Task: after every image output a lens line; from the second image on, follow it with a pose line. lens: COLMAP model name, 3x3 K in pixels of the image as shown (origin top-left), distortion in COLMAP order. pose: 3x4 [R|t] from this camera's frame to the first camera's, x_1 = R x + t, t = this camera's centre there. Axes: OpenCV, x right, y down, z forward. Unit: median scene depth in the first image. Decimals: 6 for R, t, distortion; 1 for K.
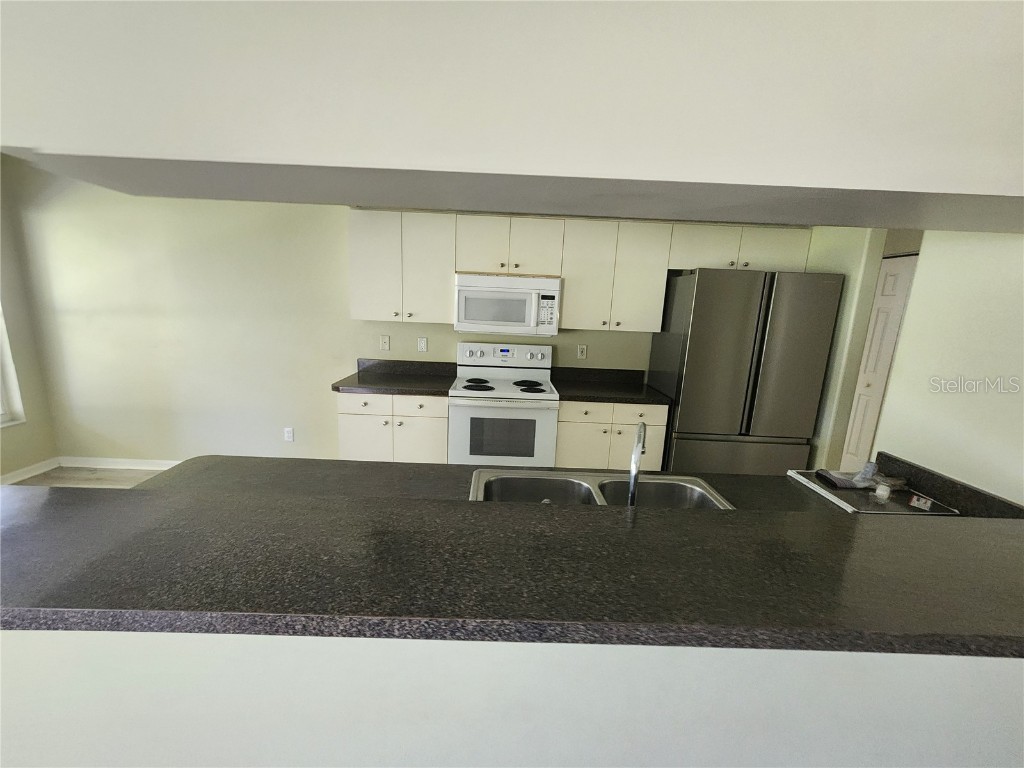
lens RADIAL K [[418.6, 0, 510.7], [0, 418.6, 385.9], [0, 0, 1]] dist [0.000140, -0.000010]
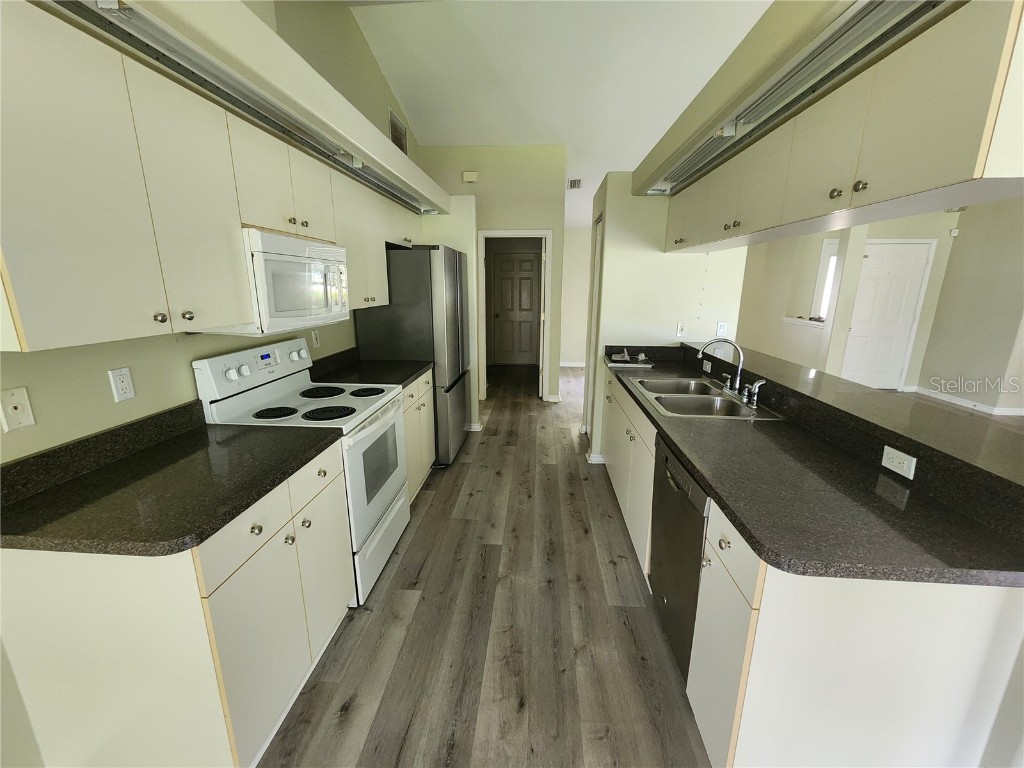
lens RADIAL K [[418.6, 0, 511.4], [0, 418.6, 384.7], [0, 0, 1]] dist [0.000140, -0.000010]
pose [[0.088700, -0.275879, 0.957091, -0.654001], [0.194869, 0.947116, 0.254944, -0.145610], [-0.976810, 0.163894, 0.137770, 0.612267]]
